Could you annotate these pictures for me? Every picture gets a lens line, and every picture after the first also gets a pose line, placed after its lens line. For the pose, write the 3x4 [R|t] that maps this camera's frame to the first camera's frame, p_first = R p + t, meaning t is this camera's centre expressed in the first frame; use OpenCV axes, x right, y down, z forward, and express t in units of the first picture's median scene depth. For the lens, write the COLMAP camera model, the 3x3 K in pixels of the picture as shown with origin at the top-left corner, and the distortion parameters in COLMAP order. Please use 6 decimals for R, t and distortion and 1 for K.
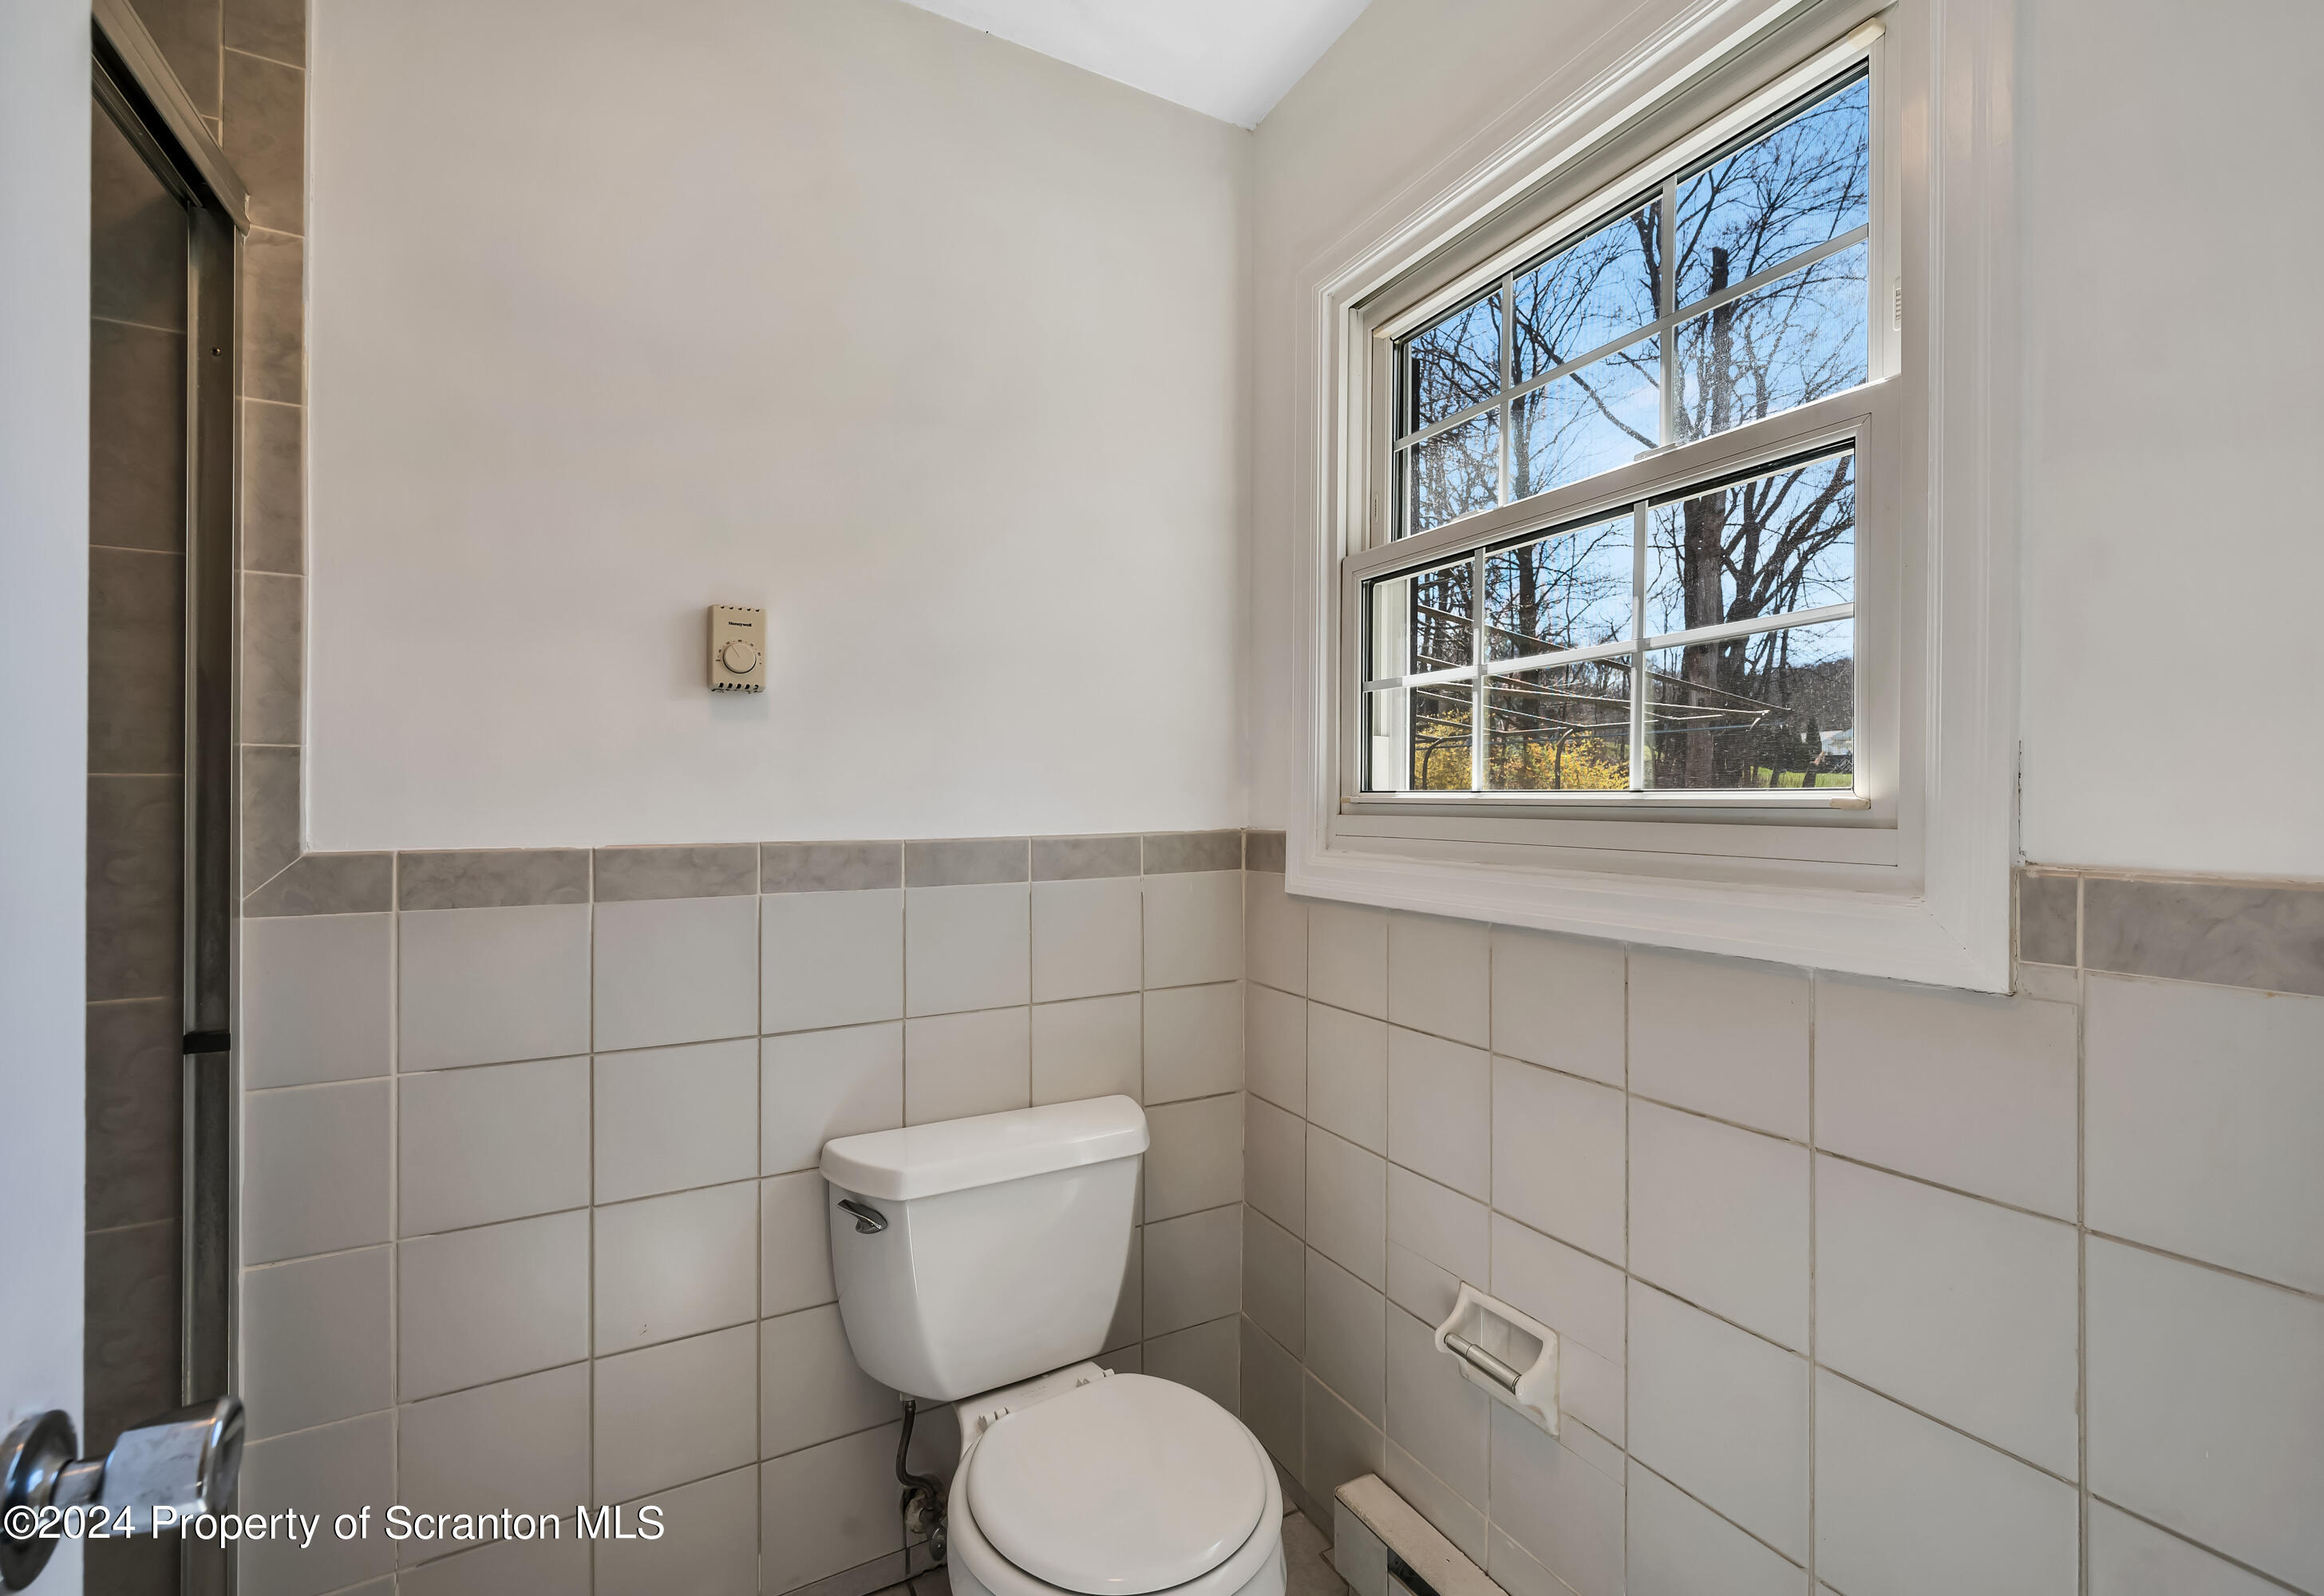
lens RADIAL K [[969.3, 0, 1168.1], [0, 969.3, 788.7], [0, 0, 1]] dist [-0.002888, -0.000174]
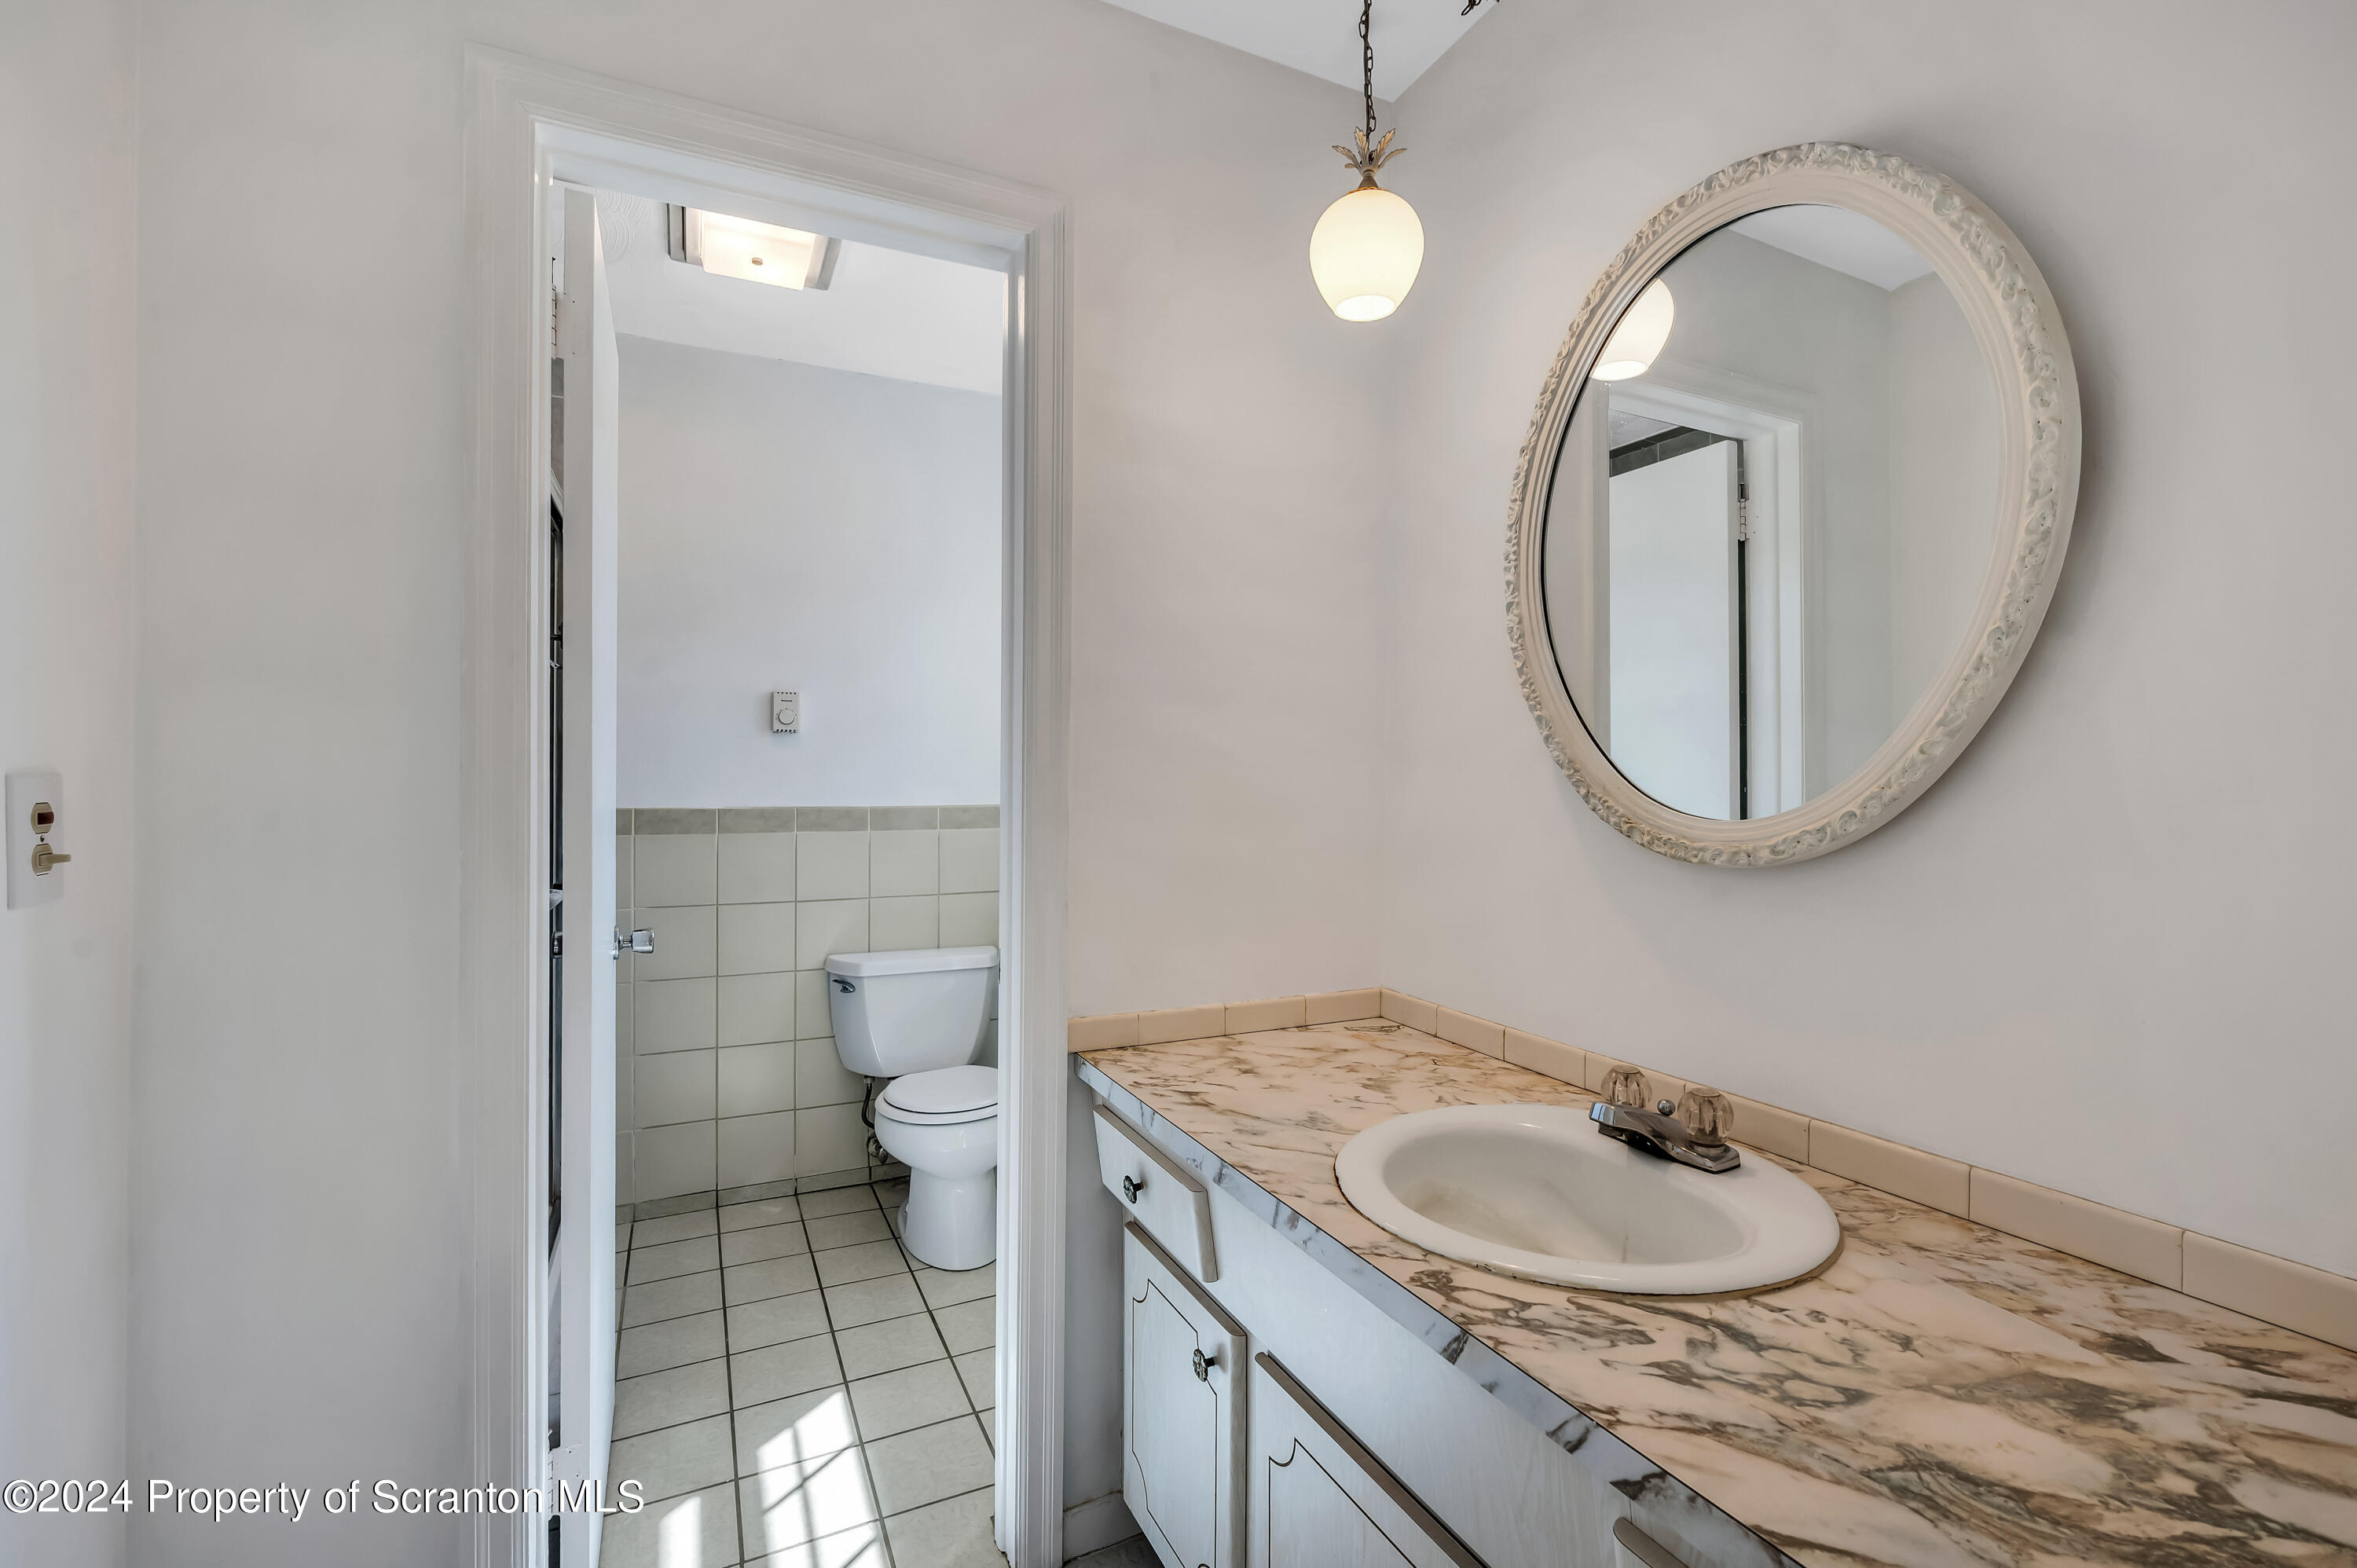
lens RADIAL K [[976.5, 0, 1170.0], [0, 976.5, 786.4], [0, 0, 1]] dist [-0.003115, 0.000128]
pose [[0.998609, 0.000744, -0.052719, 0.489302], [-0.000595, 0.999996, 0.002837, 0.006937], [0.052721, -0.002801, 0.998605, -1.045099]]
